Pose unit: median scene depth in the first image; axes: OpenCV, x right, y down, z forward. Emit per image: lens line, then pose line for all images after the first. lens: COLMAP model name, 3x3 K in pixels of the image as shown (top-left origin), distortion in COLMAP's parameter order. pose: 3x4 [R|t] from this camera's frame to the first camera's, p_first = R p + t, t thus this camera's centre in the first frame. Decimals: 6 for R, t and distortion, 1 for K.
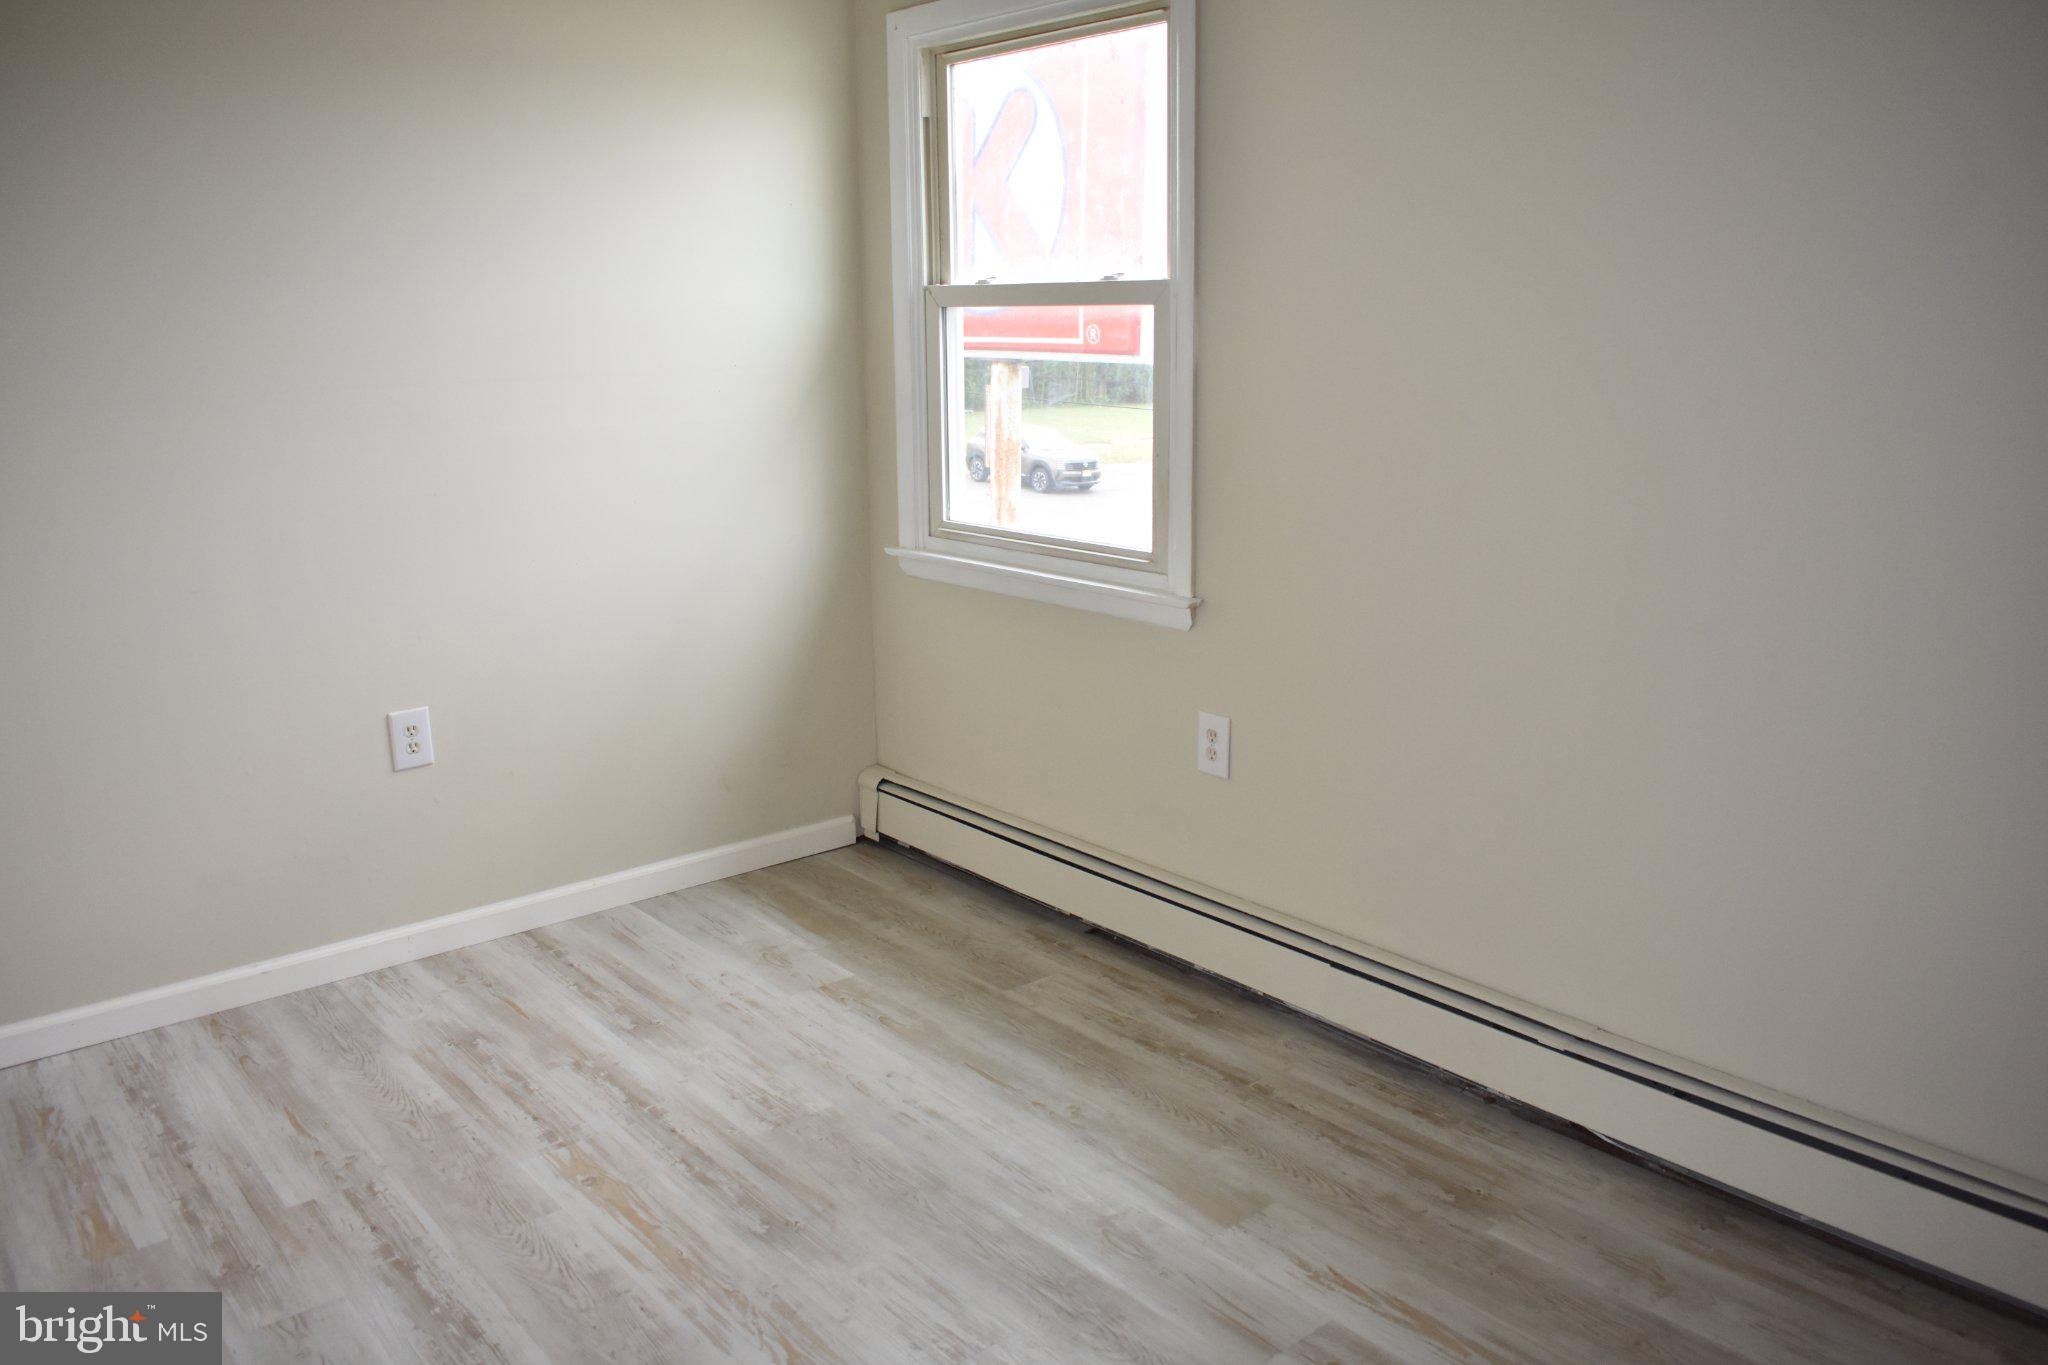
lens RADIAL K [[1593.9, 0, 1009.6], [0, 1593.9, 677.5], [0, 0, 1]] dist [-0.079957, -0.000588]
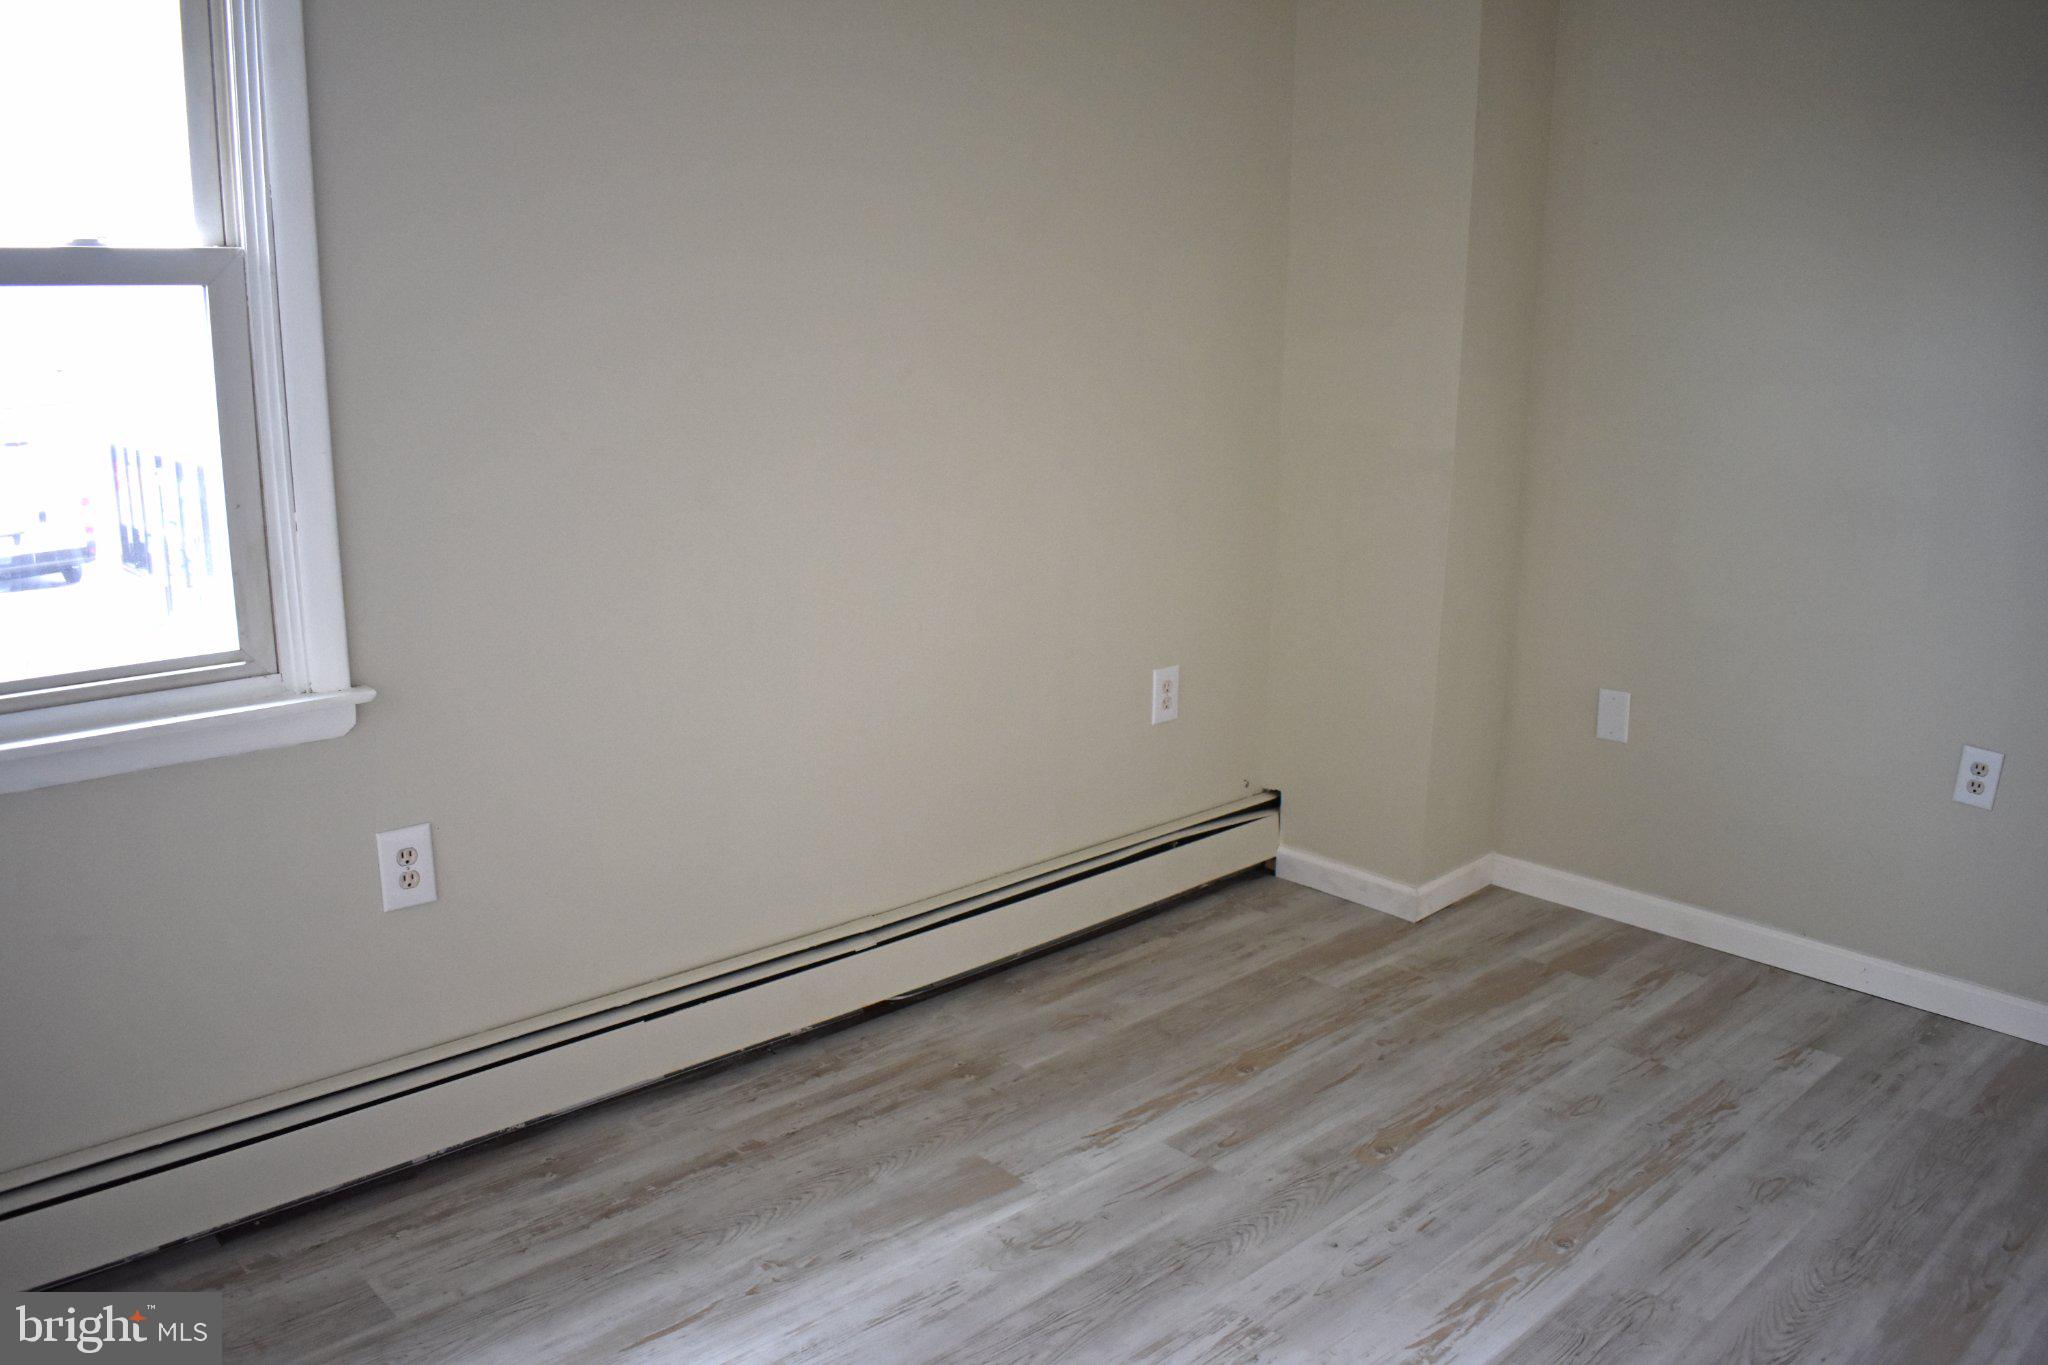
lens RADIAL K [[1593.9, 0, 1007.8], [0, 1593.9, 684.3], [0, 0, 1]] dist [-0.079957, -0.000588]
pose [[-0.057993, -0.217078, 0.974430, -0.702215], [0.212783, 0.950956, 0.224513, -0.173490], [-0.975377, 0.220362, -0.008958, 0.825137]]
